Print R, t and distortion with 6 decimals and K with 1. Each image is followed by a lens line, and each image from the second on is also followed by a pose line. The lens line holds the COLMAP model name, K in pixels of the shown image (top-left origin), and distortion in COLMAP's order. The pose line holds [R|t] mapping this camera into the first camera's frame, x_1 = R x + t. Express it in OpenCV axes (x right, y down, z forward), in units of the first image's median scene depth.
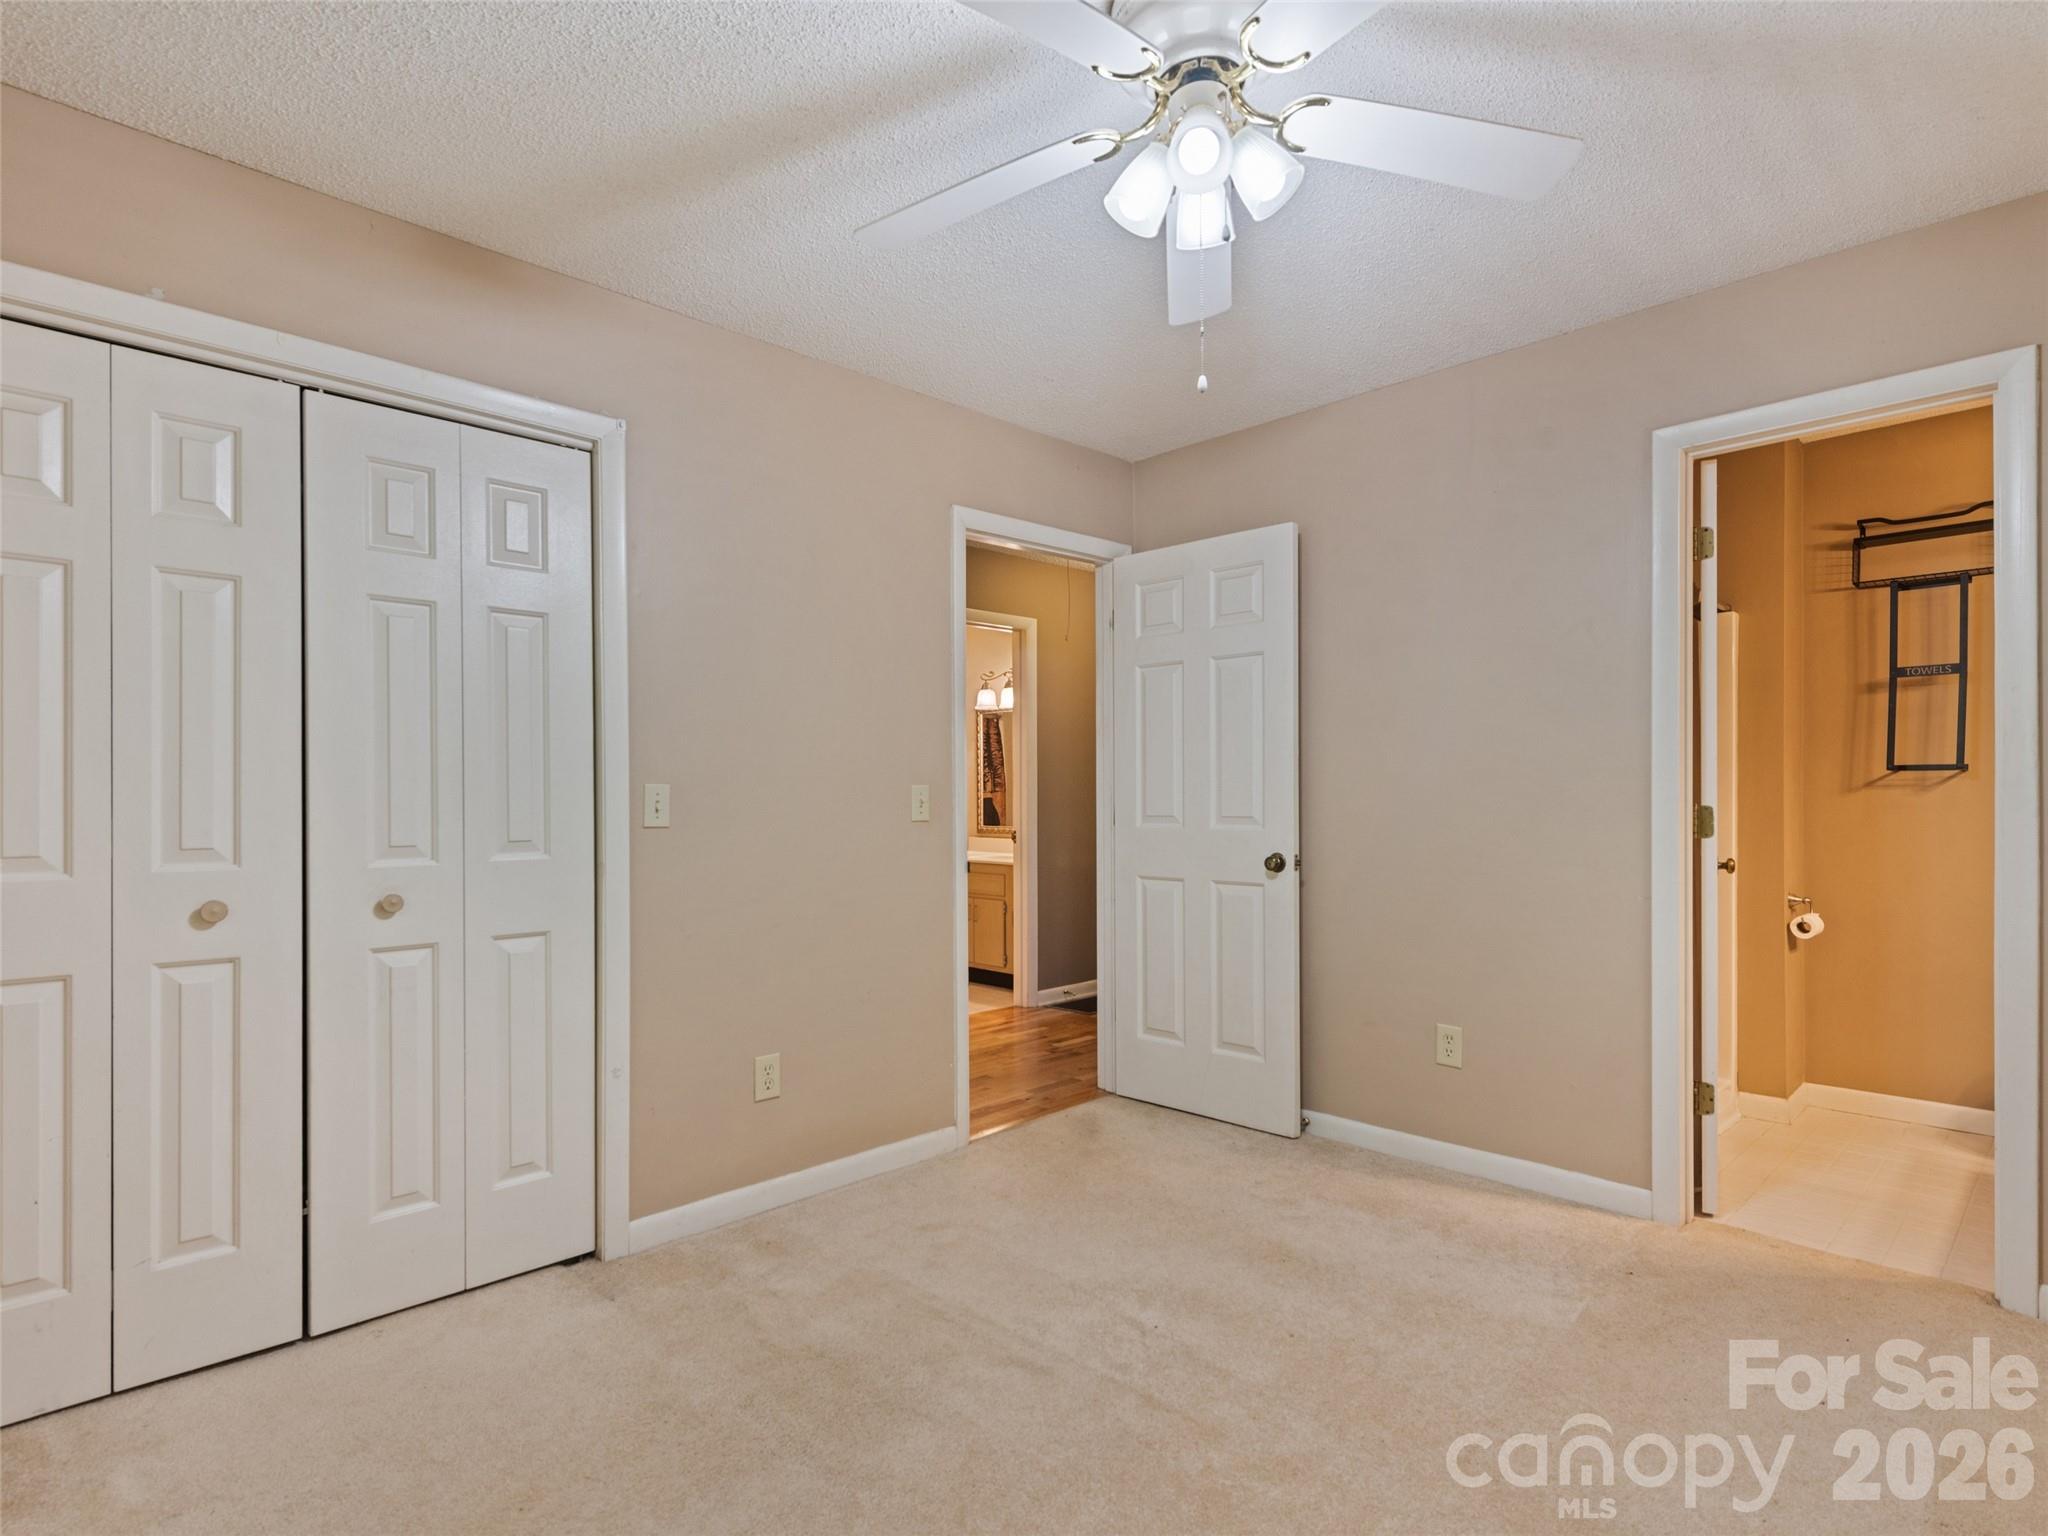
lens RADIAL K [[1038.8, 0, 1031.0], [0, 1038.8, 787.0], [0, 0, 1]] dist [0.015016, -0.001904]
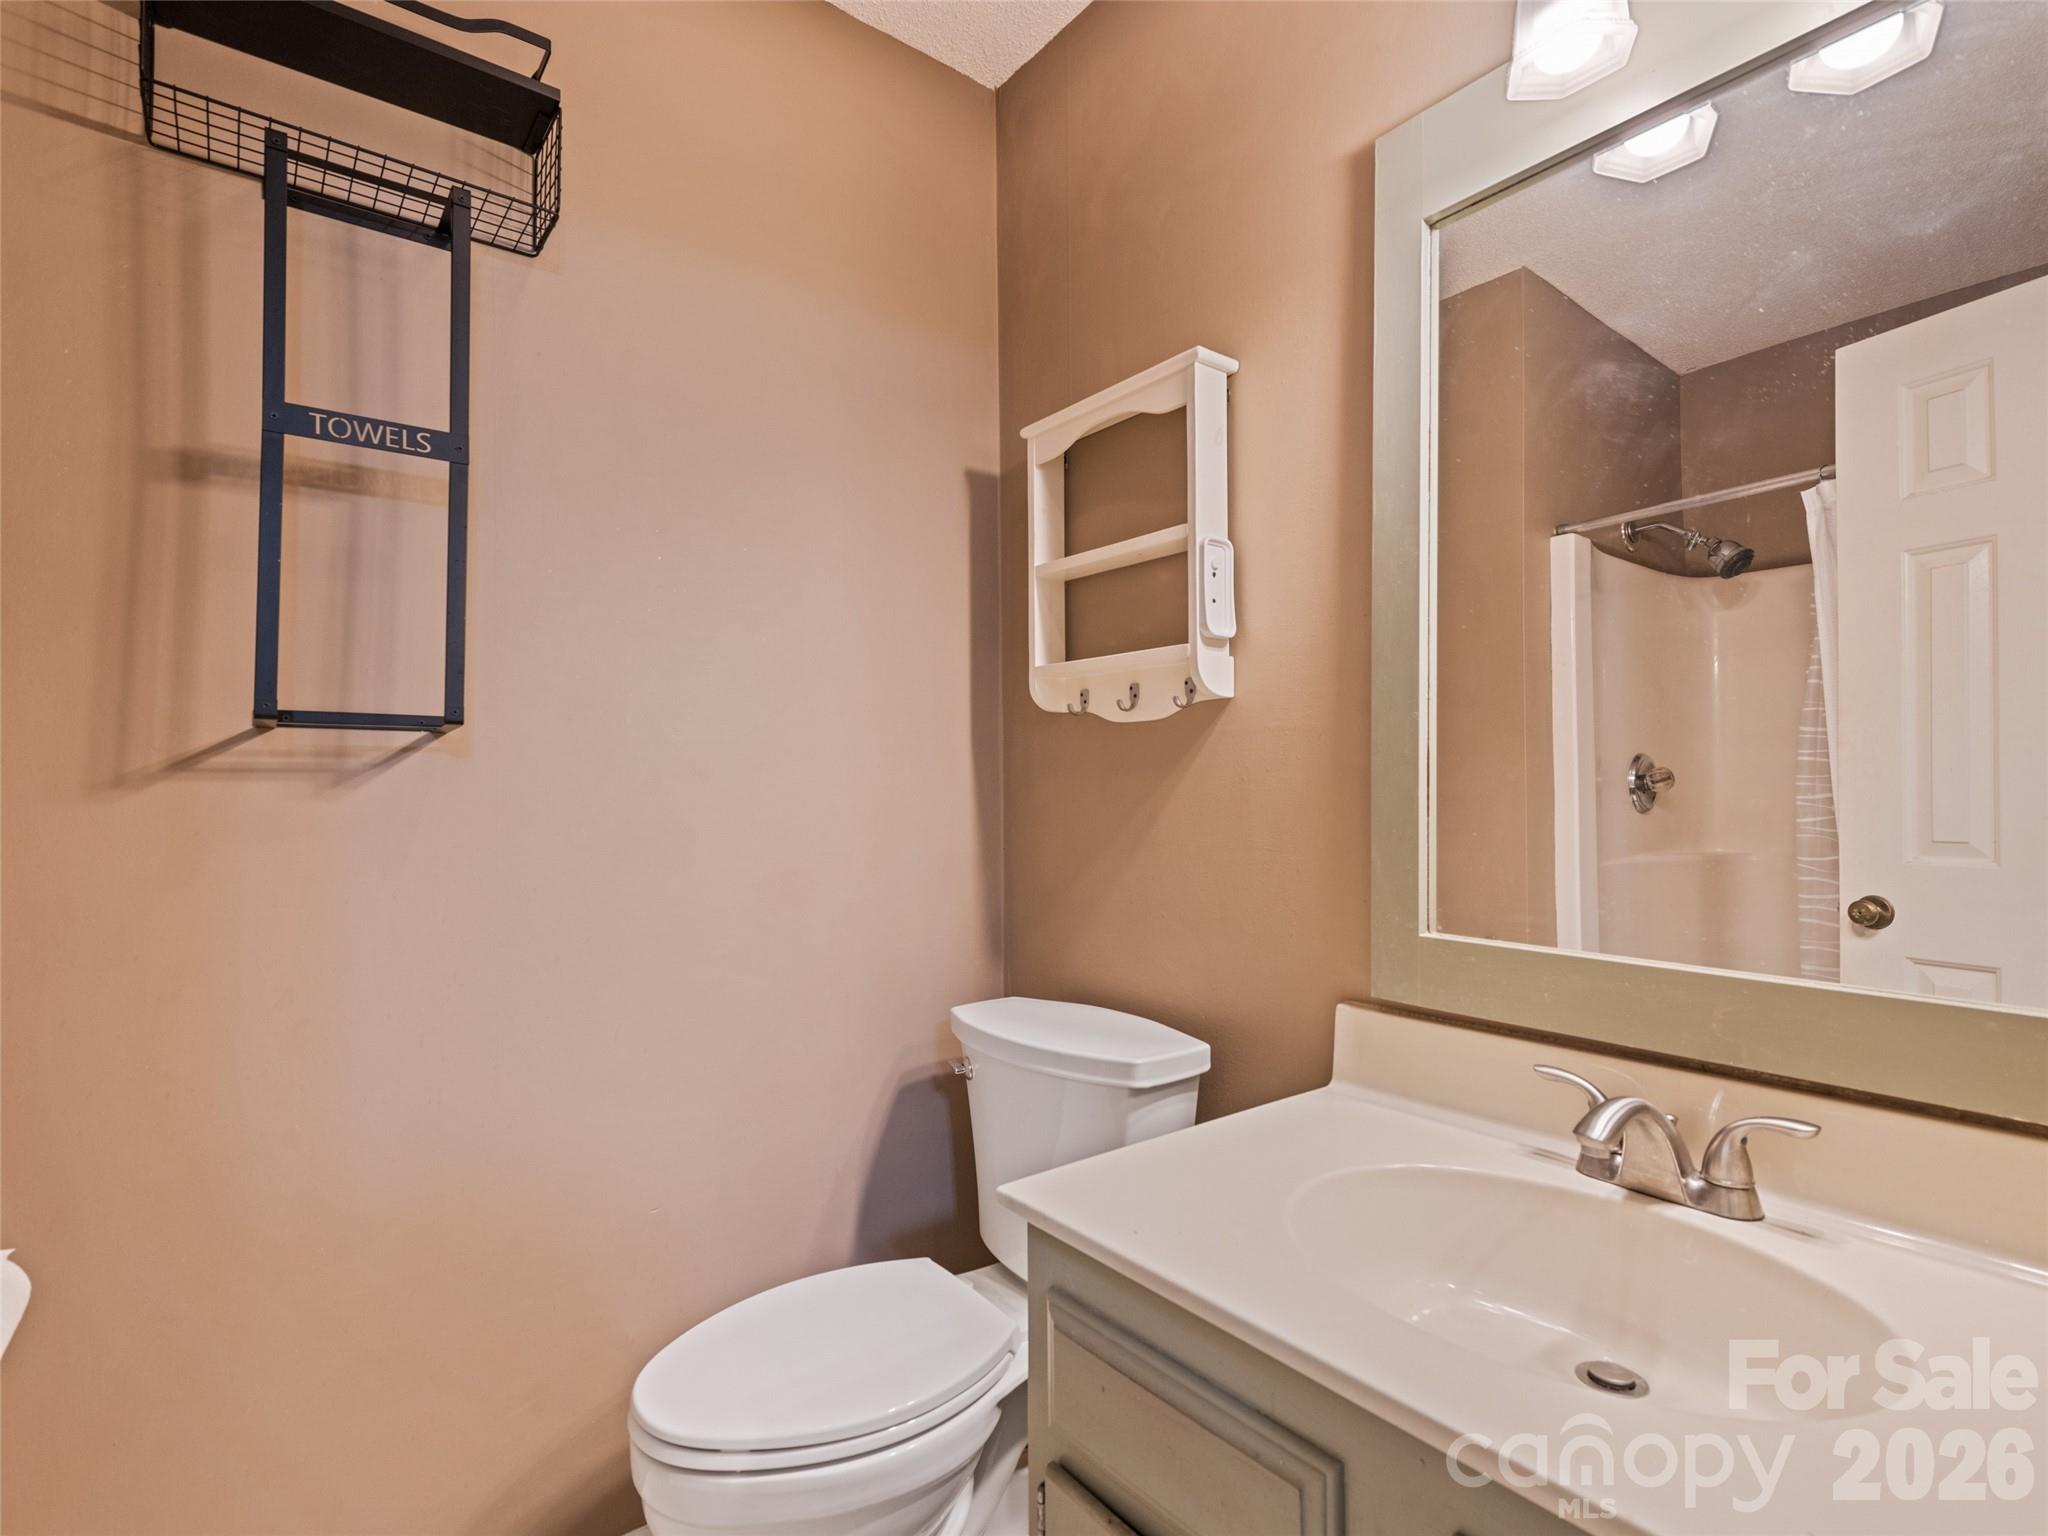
lens RADIAL K [[1038.8, 0, 1036.0], [0, 1038.8, 785.6], [0, 0, 1]] dist [0.015016, -0.001904]
pose [[0.120166, 0.008648, 0.992716, 0.526221], [-0.001484, 0.999963, -0.008532, 0.006250], [-0.992753, -0.000448, 0.120175, 0.720755]]
